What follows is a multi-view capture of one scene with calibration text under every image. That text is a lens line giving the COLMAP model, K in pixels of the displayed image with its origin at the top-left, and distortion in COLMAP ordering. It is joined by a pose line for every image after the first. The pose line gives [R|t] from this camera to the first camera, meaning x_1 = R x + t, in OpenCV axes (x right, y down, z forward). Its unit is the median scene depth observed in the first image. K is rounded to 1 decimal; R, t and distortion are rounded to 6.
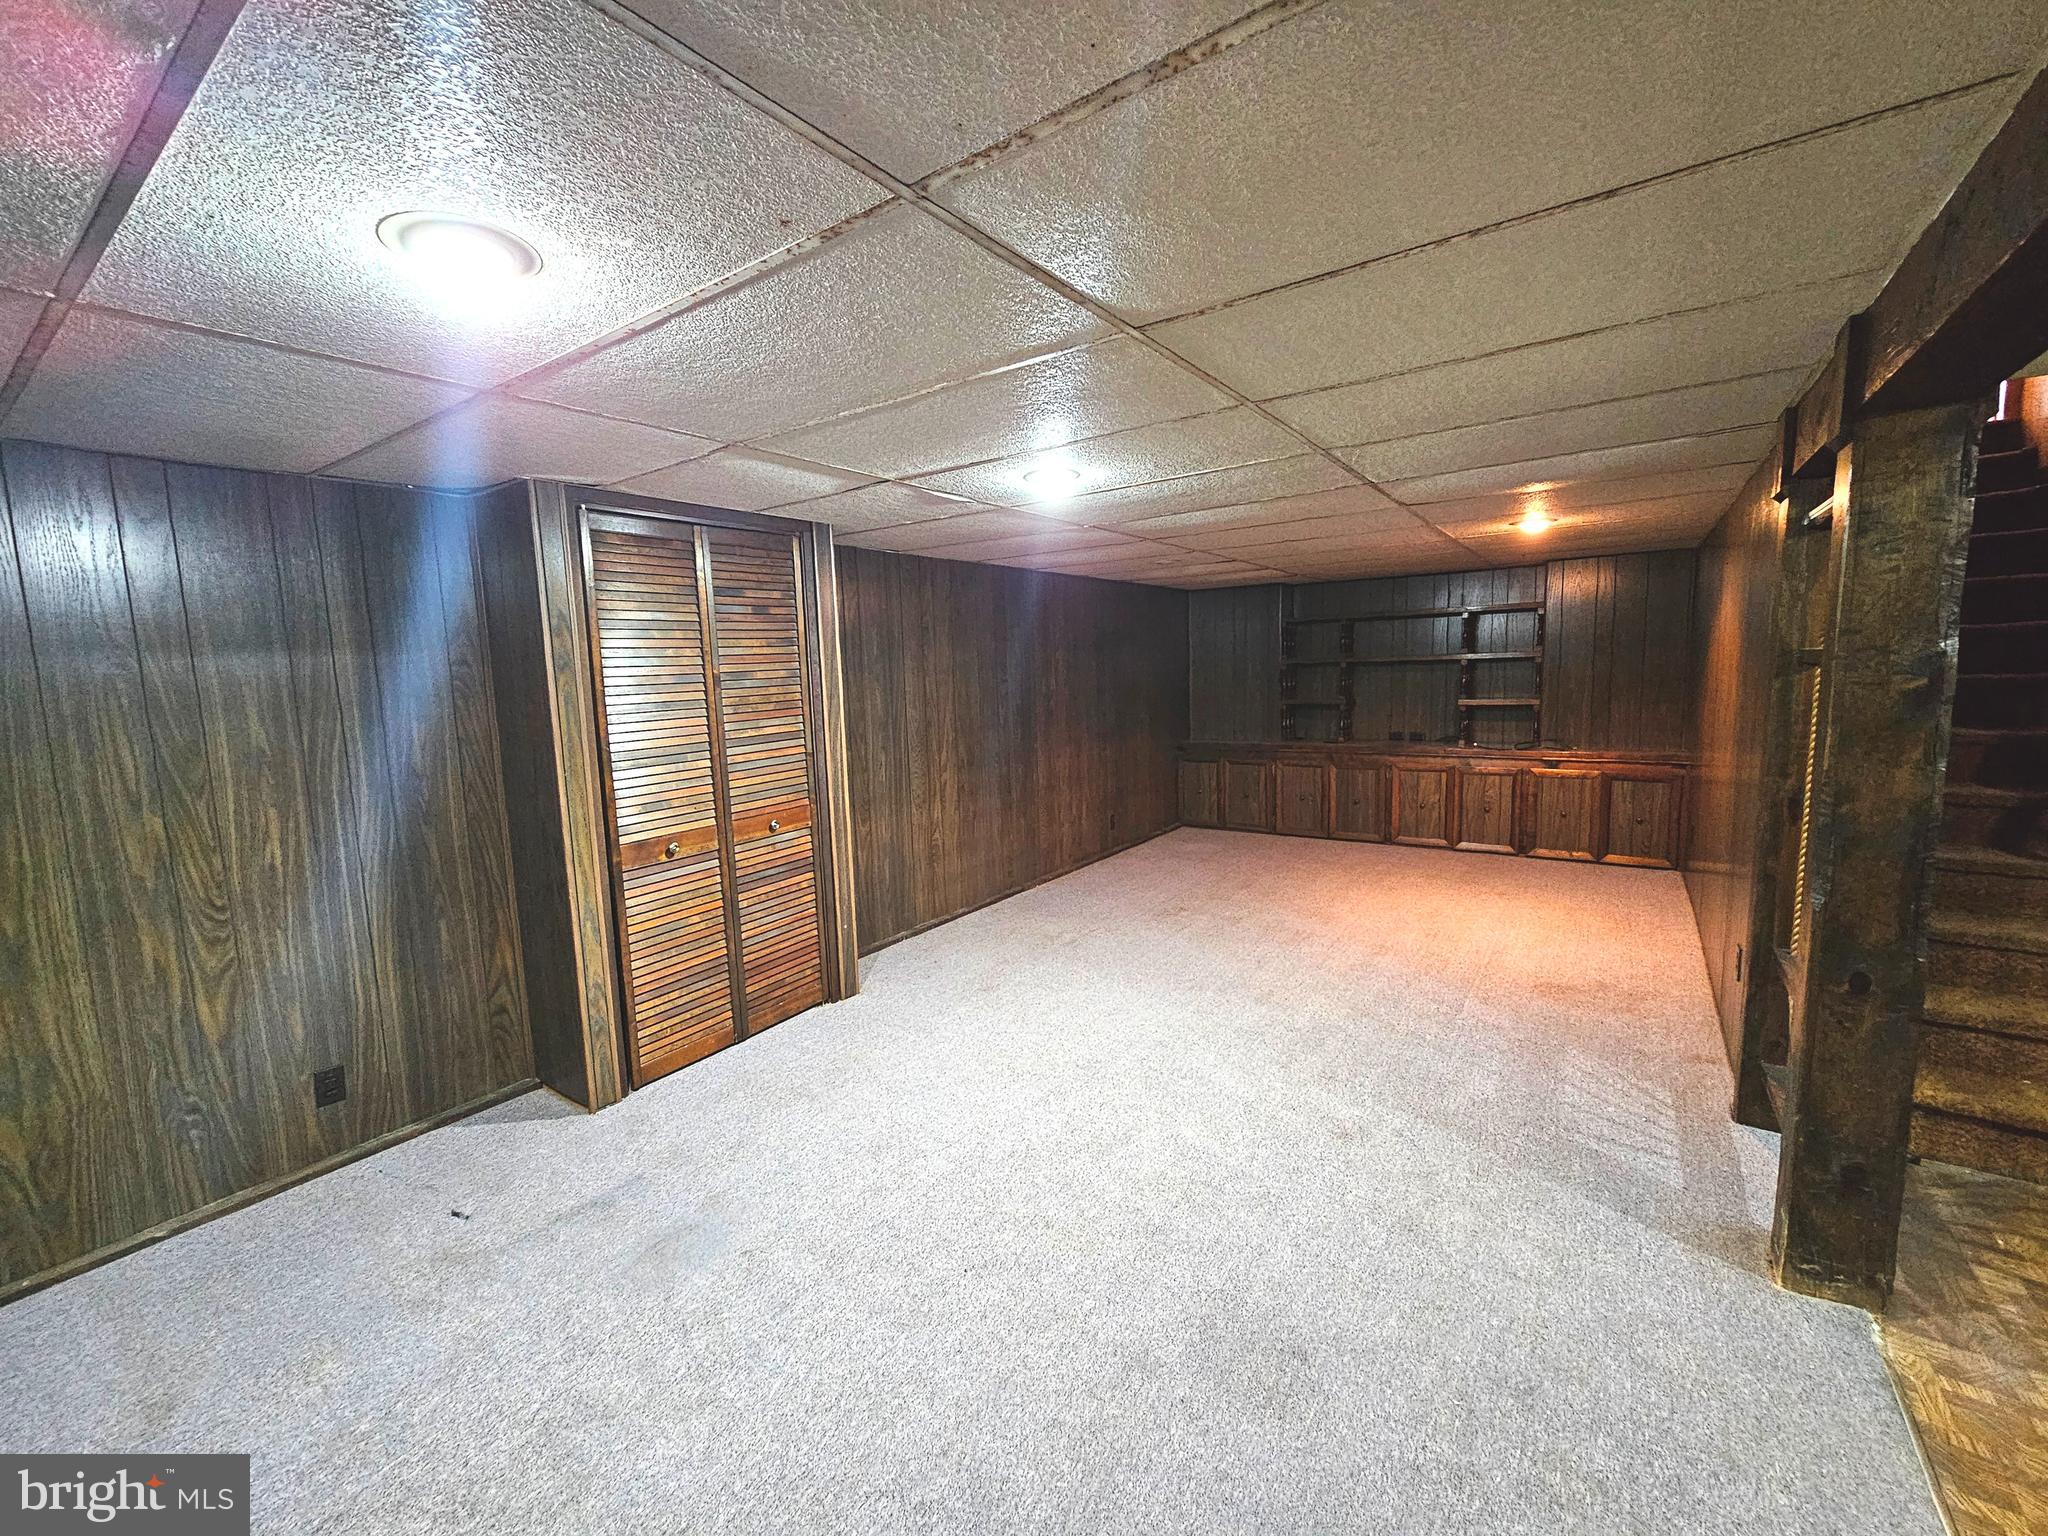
lens RADIAL K [[834.6, 0, 1038.2], [0, 834.6, 766.0], [0, 0, 1]] dist [-0.002585, 0.002261]
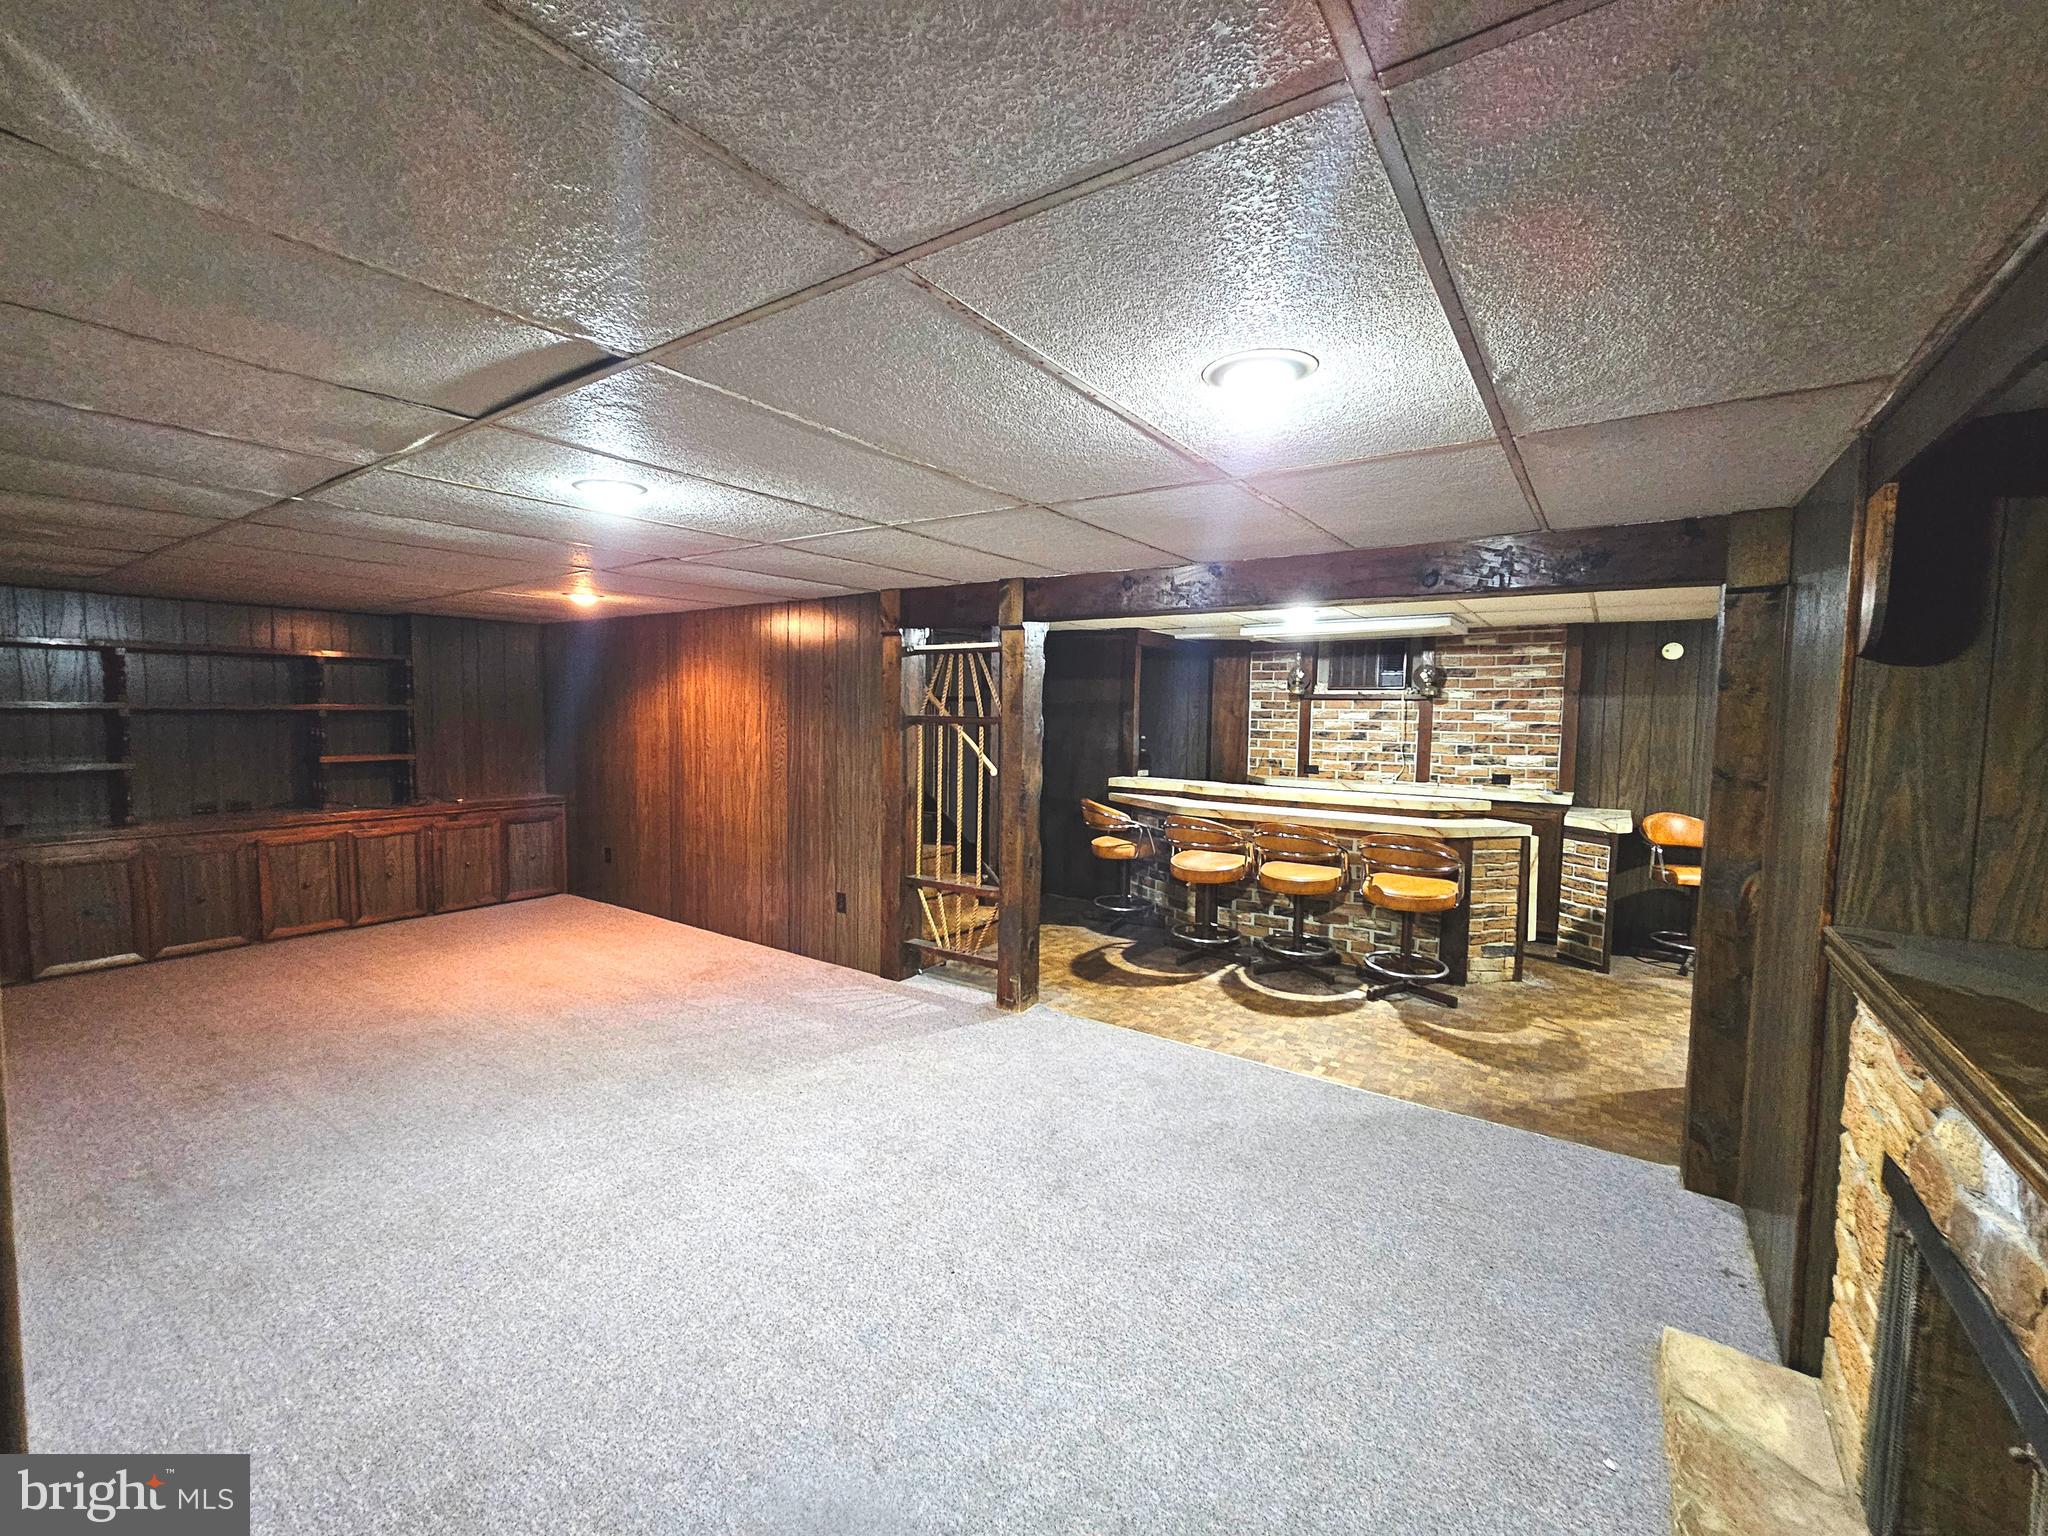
lens RADIAL K [[834.6, 0, 1041.0], [0, 834.6, 764.8], [0, 0, 1]] dist [-0.002585, 0.002261]
pose [[-0.004049, -0.035991, 0.999344, -0.477286], [0.105394, 0.993771, 0.036217, -0.031452], [-0.994422, 0.105472, -0.000230, 0.341394]]
